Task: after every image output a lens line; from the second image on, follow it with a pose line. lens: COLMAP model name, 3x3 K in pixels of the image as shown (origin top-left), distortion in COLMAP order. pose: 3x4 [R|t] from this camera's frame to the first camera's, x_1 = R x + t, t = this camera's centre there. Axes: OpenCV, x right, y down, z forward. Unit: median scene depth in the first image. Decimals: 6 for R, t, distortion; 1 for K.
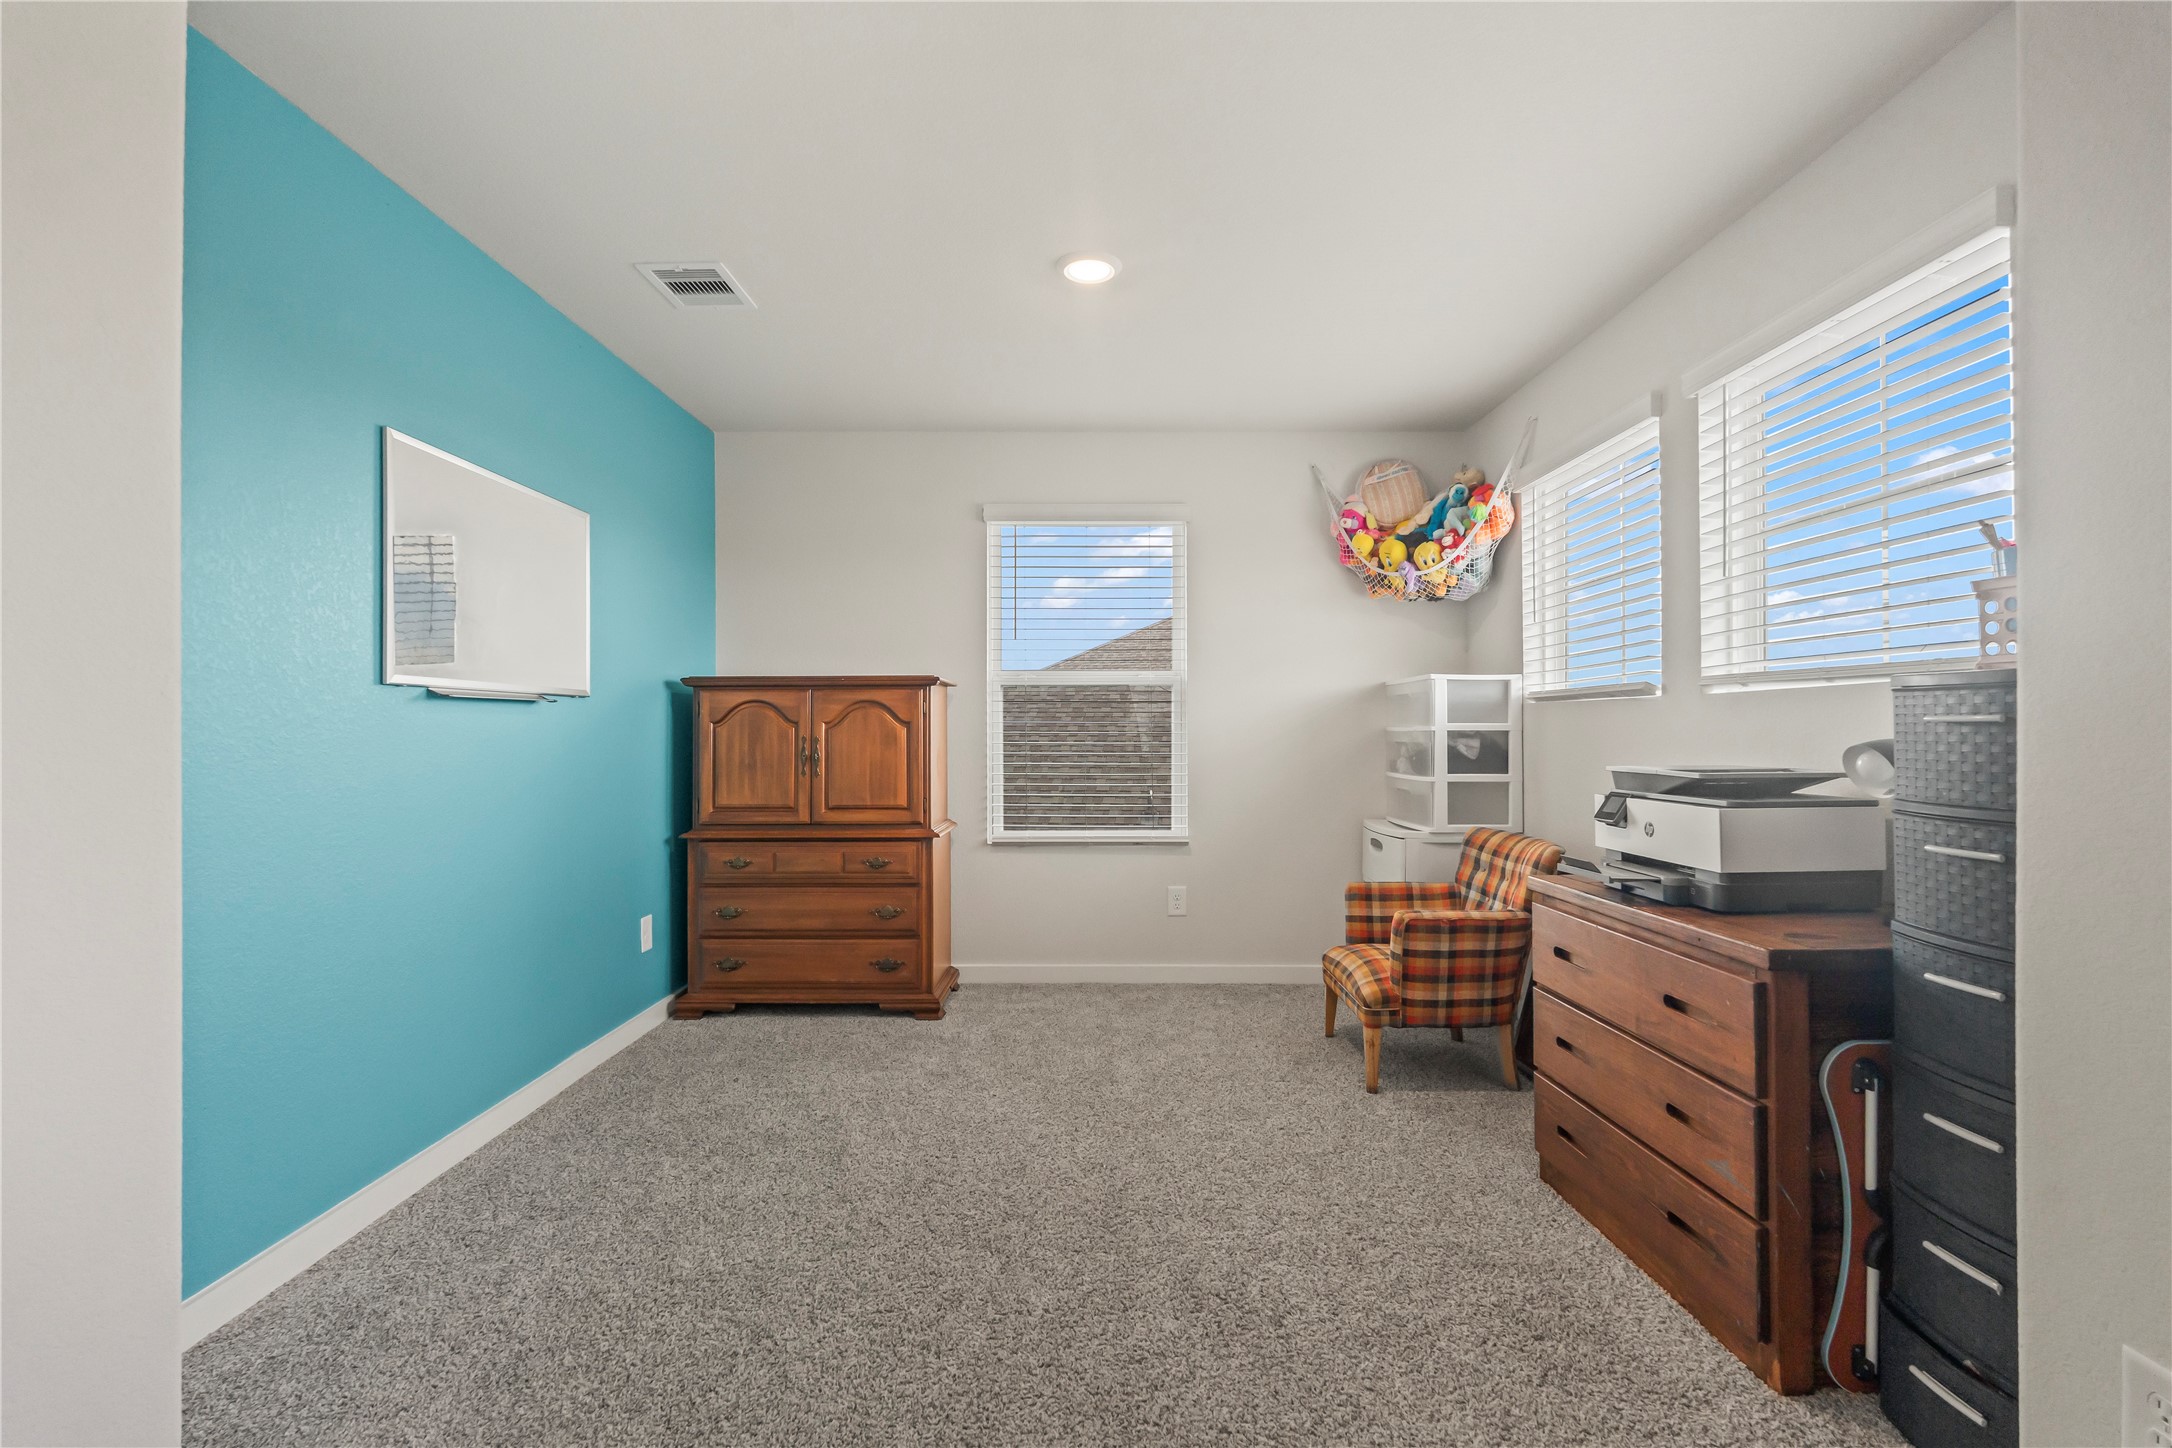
lens RADIAL K [[956.3, 0, 1084.0], [0, 956.3, 725.1], [0, 0, 1]] dist [-0.002935, -0.001452]
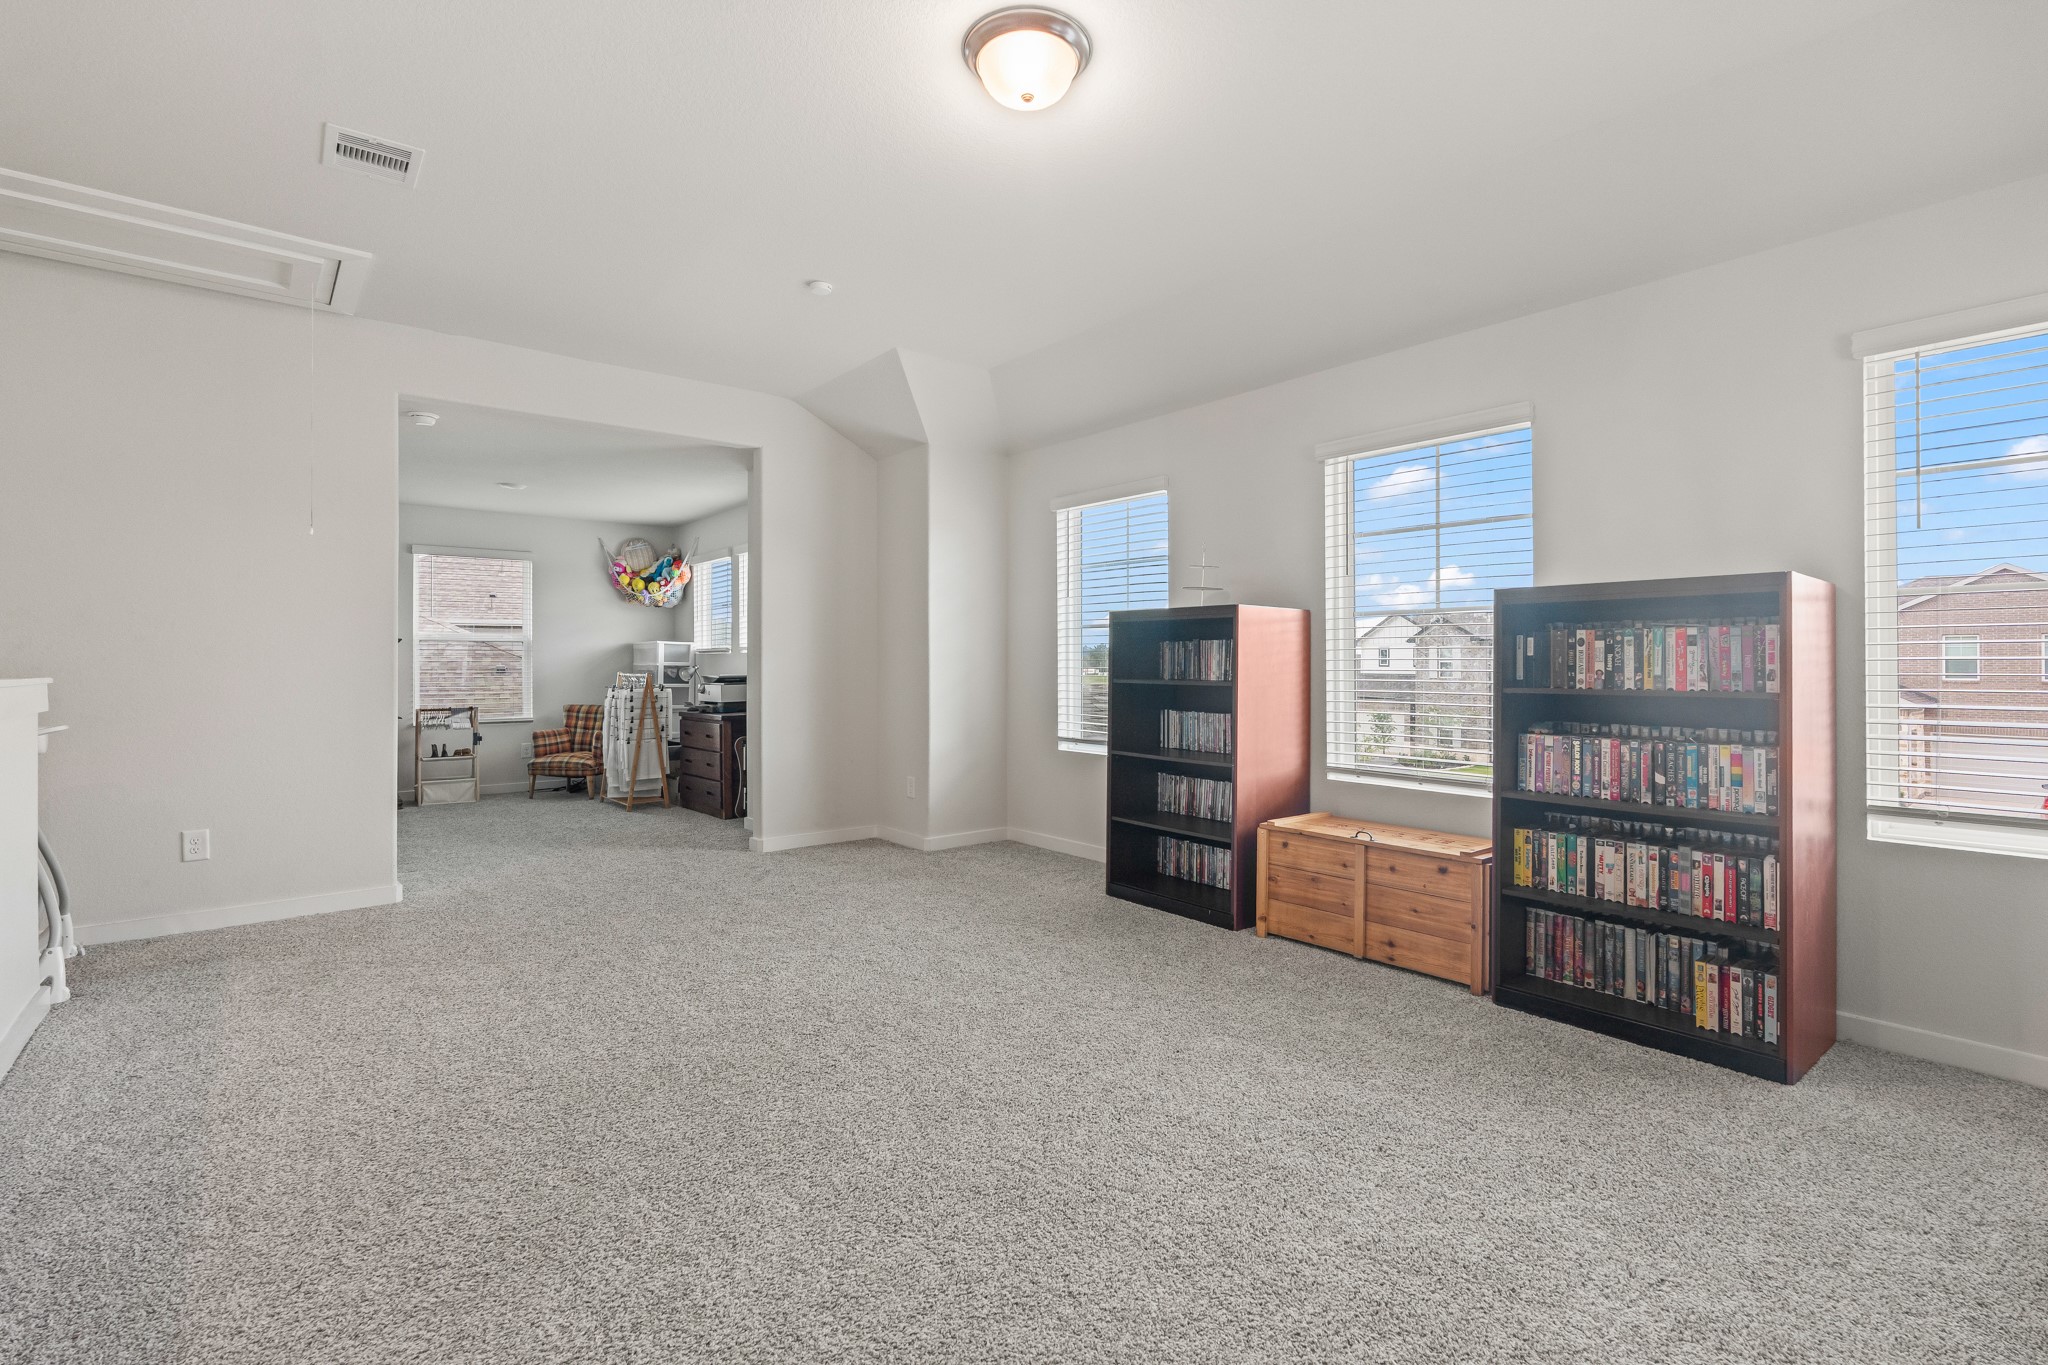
lens RADIAL K [[901.7, 0, 1018.0], [0, 901.7, 675.1], [0, 0, 1]] dist [-0.002935, -0.001452]
pose [[0.773623, -0.005576, 0.633621, -0.325749], [-0.002512, 0.999926, 0.011866, 0.001333], [-0.633641, -0.010771, 0.773552, -1.192009]]
